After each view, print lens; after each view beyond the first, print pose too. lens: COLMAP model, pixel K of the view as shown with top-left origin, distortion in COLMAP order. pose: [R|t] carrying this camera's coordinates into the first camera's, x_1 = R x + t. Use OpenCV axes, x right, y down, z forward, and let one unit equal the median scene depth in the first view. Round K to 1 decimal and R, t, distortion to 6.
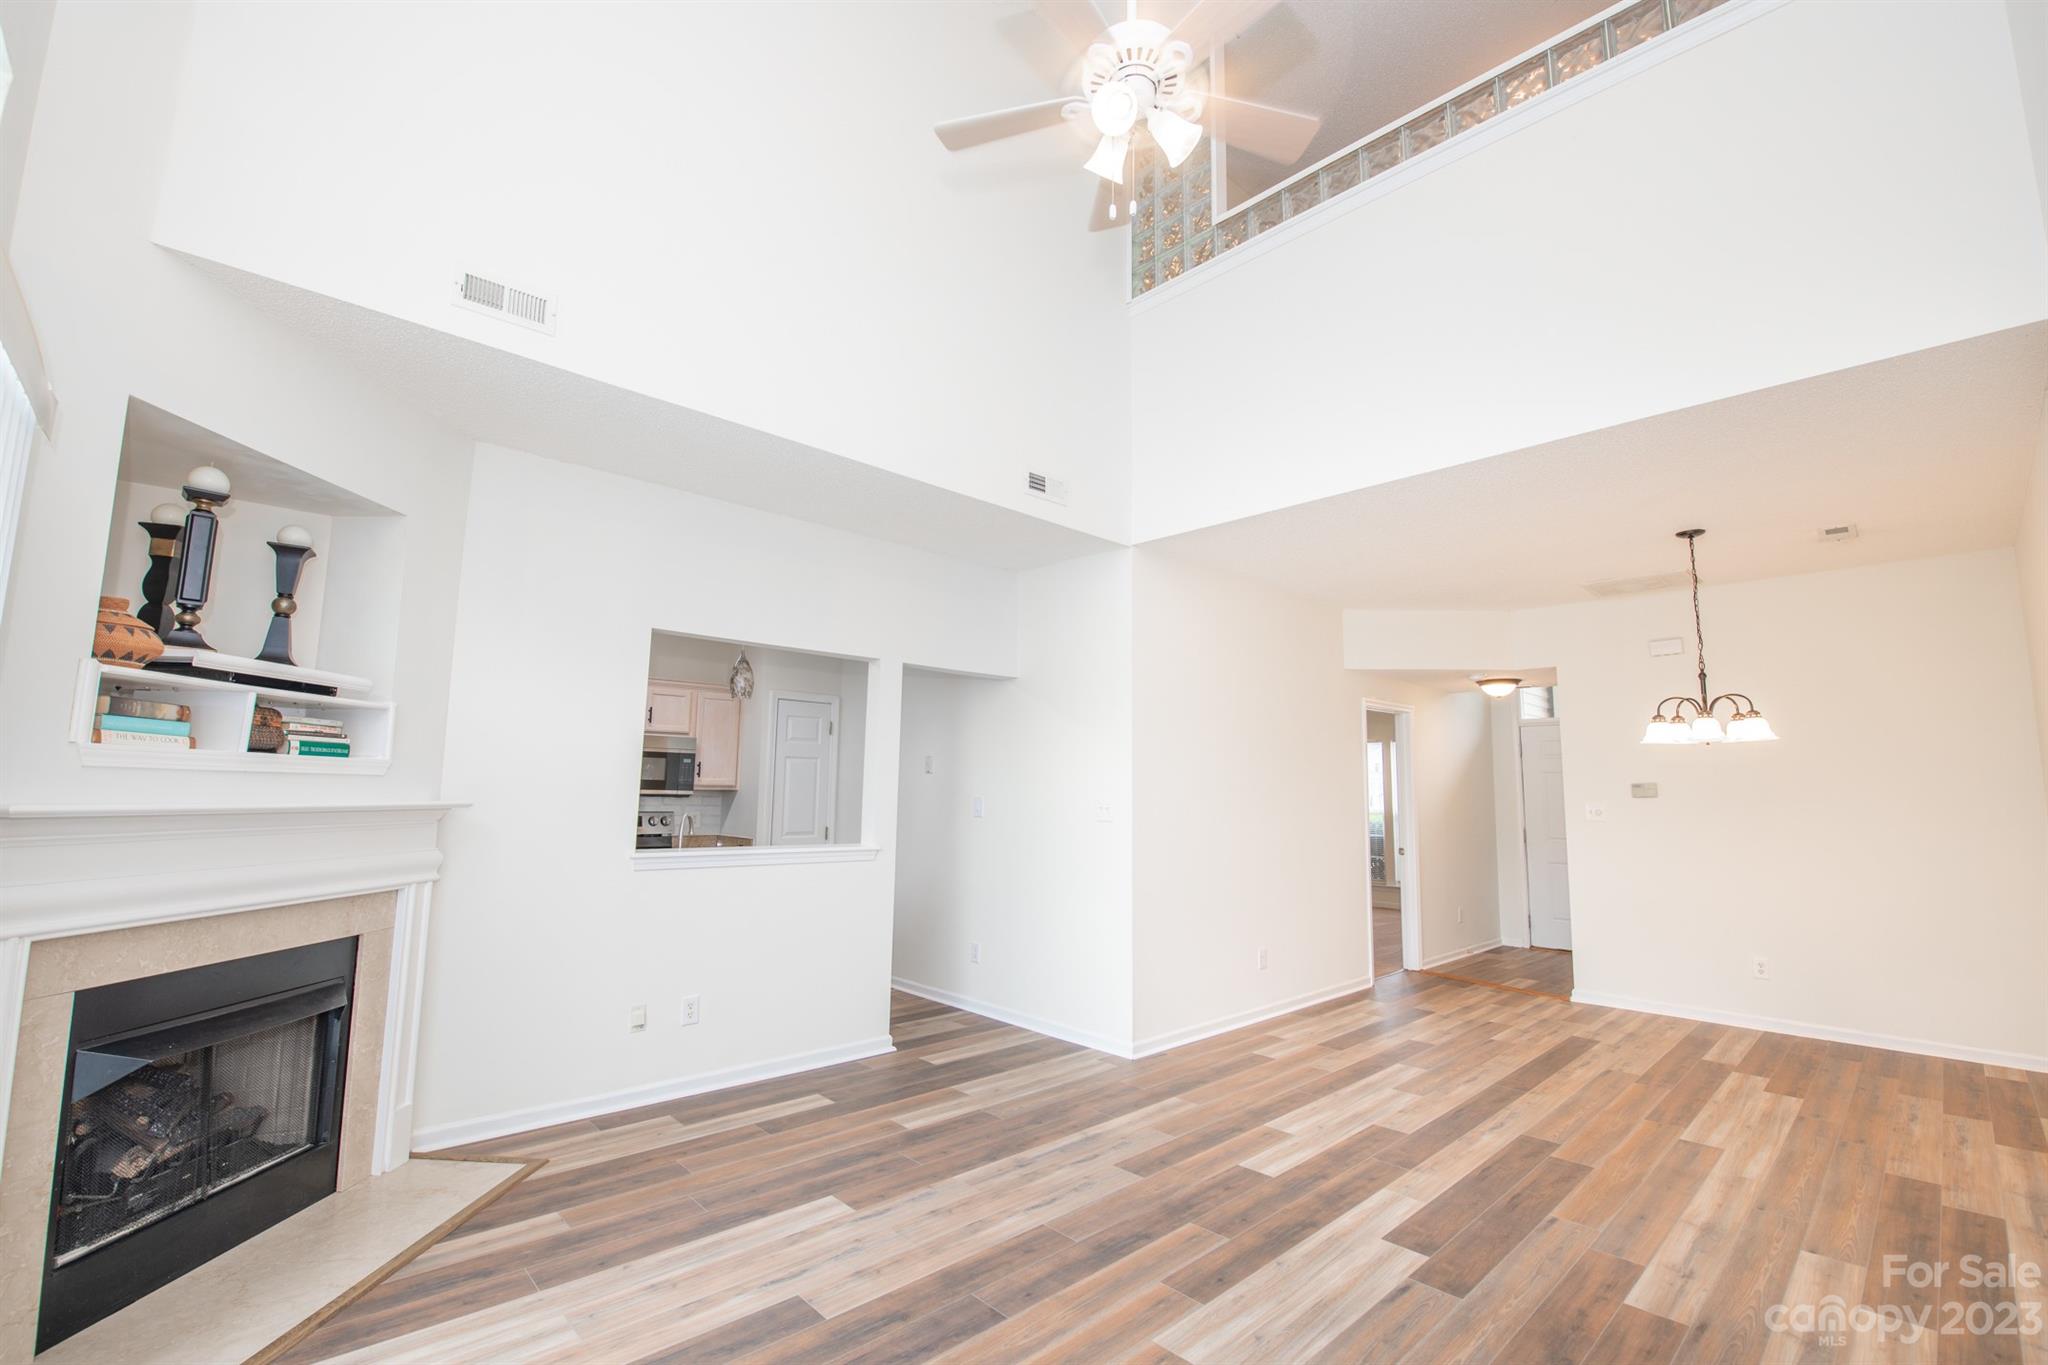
lens RADIAL K [[877.0, 0, 1024.0], [0, 877.0, 682.5], [0, 0, 1]] dist [-0.017133, -0.000297]
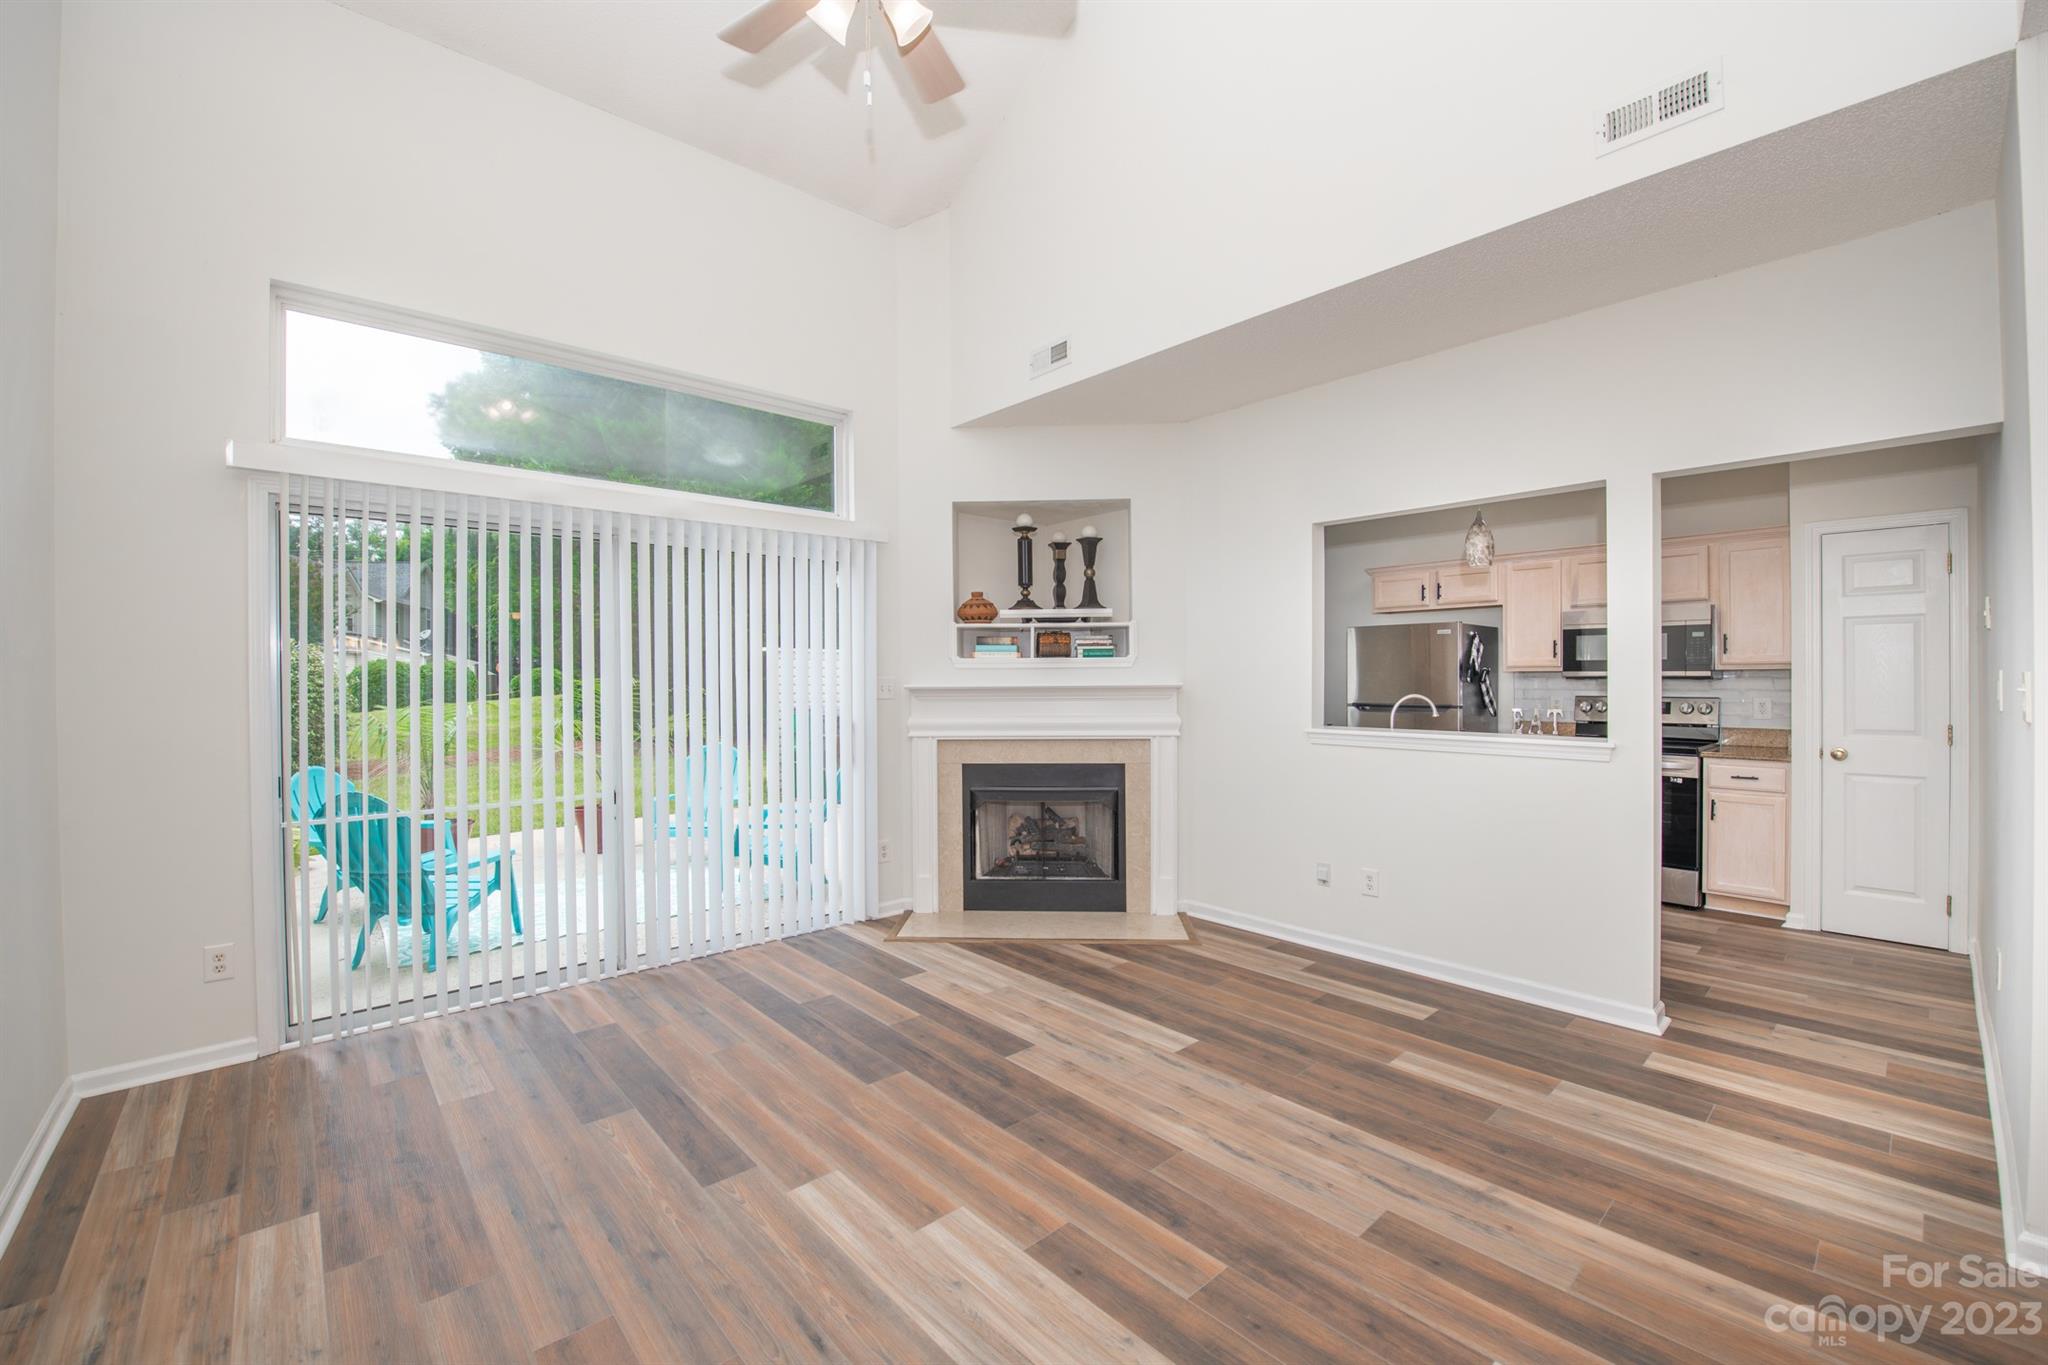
lens RADIAL K [[832.4, 0, 1024.0], [0, 832.4, 682.5], [0, 0, 1]] dist [-0.020258, -0.000553]
pose [[-0.020245, -0.007850, -0.999764, 0.808256], [0.132615, 0.991112, -0.010468, 0.127917], [0.990961, -0.132796, -0.019024, 0.853320]]
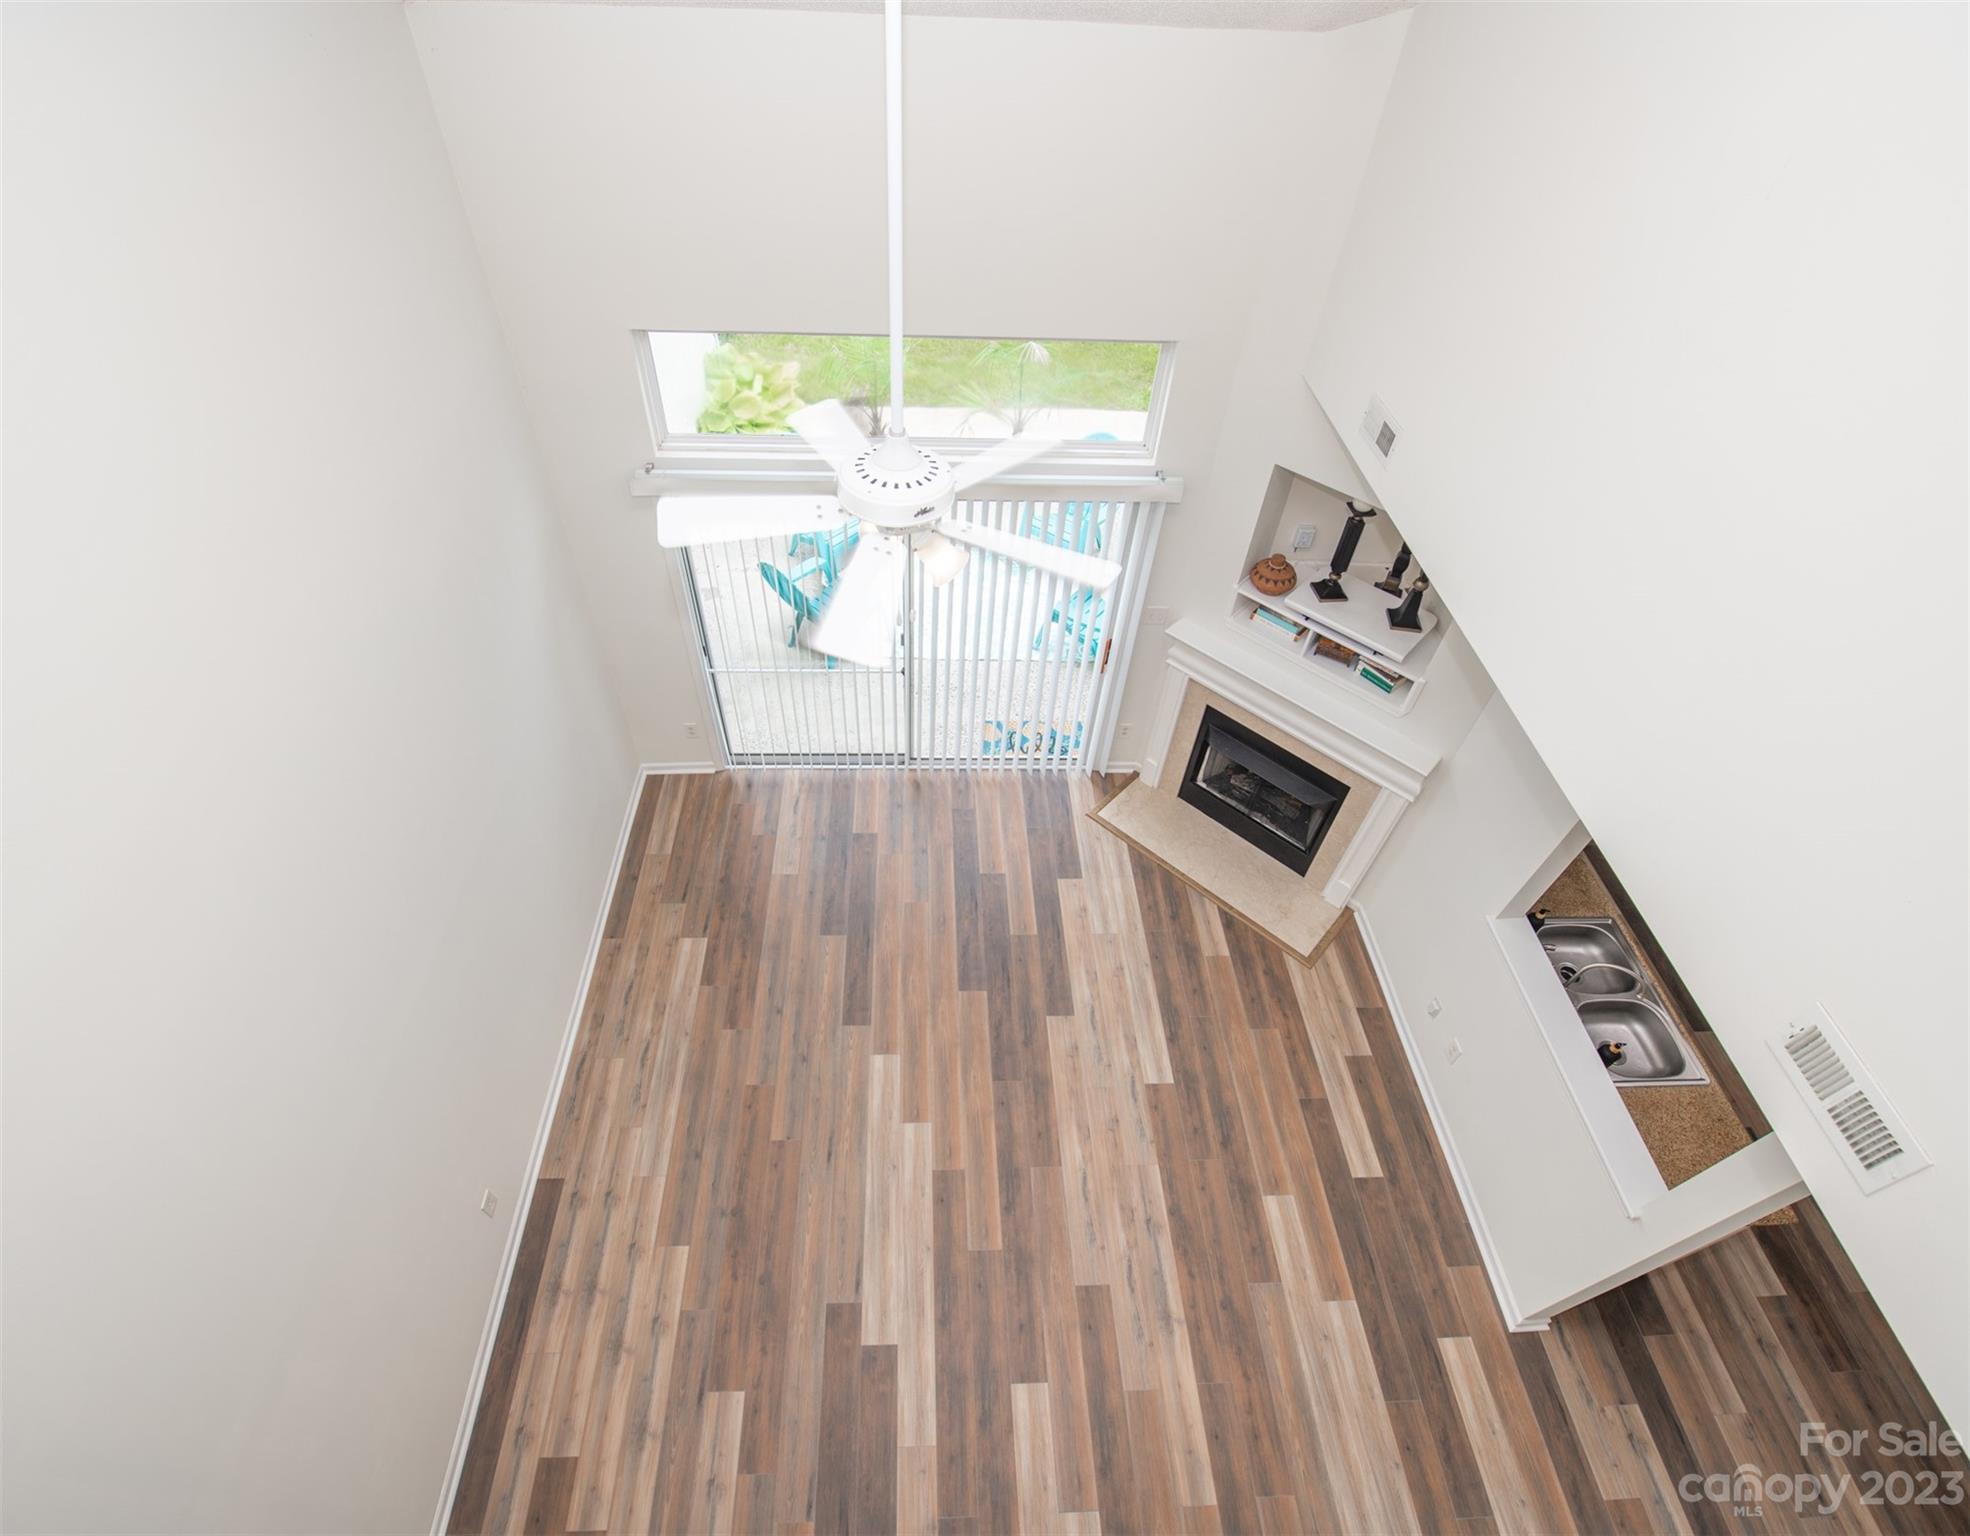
lens RADIAL K [[920.3, 0, 960.6], [0, 920.3, 768.0], [0, 0, 1]] dist [-0.014434, -0.000055]
pose [[-0.656738, 0.526659, -0.539746, 0.580484], [0.046836, 0.742834, 0.667835, -0.876179], [0.752663, 0.413313, -0.512514, 1.295024]]
